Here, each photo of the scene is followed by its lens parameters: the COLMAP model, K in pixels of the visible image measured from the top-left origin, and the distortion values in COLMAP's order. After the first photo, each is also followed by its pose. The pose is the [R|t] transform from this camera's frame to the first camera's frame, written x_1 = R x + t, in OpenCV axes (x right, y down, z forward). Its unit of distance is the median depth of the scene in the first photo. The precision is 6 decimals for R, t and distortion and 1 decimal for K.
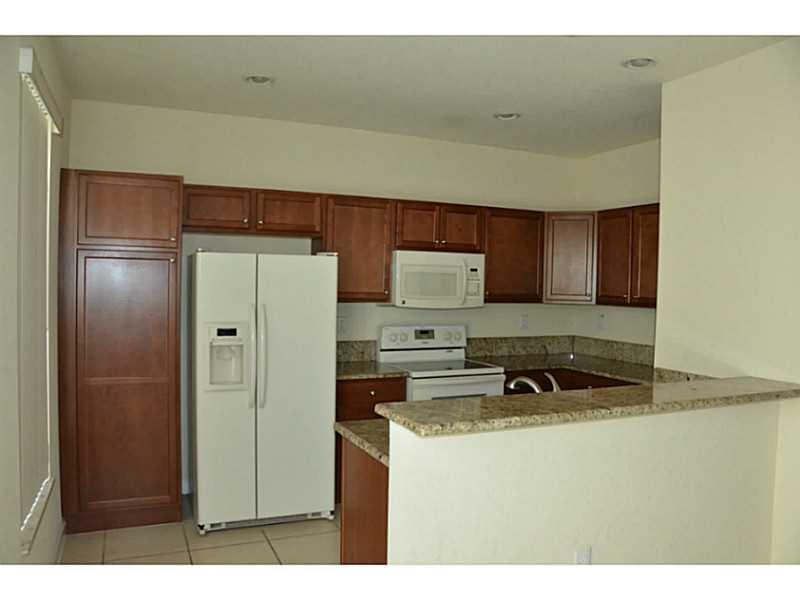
lens RADIAL K [[624.2, 0, 400.0], [0, 624.2, 300.0], [0, 0, 1]] dist [-0.177714, 0.182626]
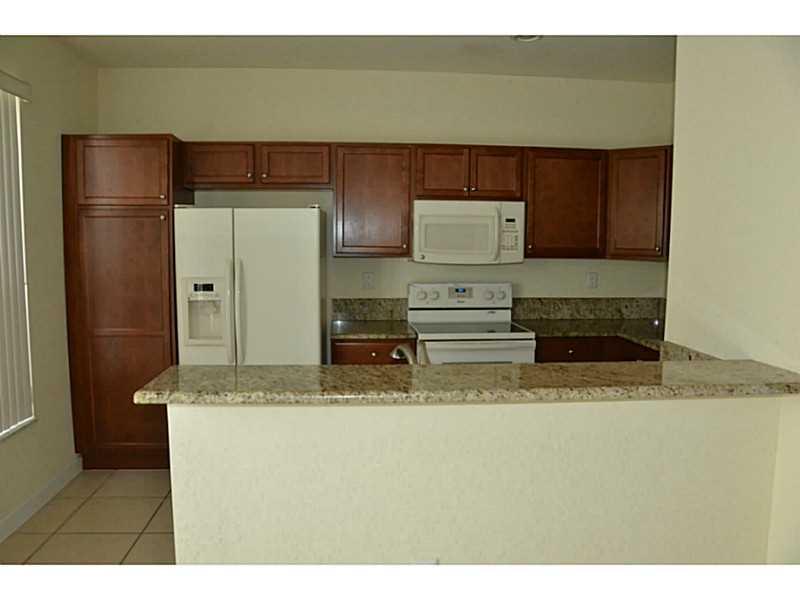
lens RADIAL K [[624.2, 0, 400.0], [0, 624.2, 300.0], [0, 0, 1]] dist [-0.177714, 0.182626]
pose [[0.943401, 0.018800, -0.331120, 0.276312], [0.003432, 0.997785, 0.066430, 0.005568], [0.331636, -0.063807, 0.941247, 0.126776]]
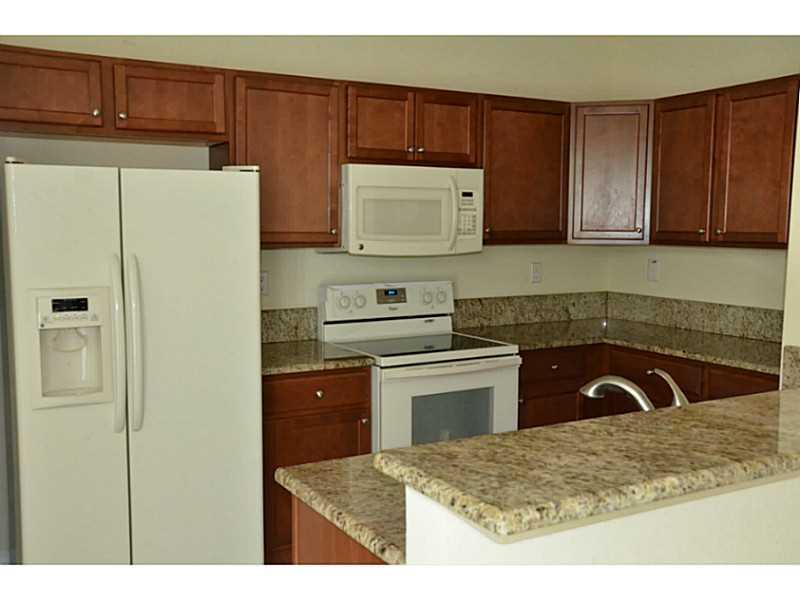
lens RADIAL K [[825.3, 0, 400.0], [0, 825.3, 300.0], [0, 0, 1]] dist [-0.023370, -0.010439]
pose [[0.994752, -0.025052, 0.099199, -0.039548], [0.017992, 0.997283, 0.071430, -0.001498], [-0.100719, -0.069270, 0.992501, 0.162936]]
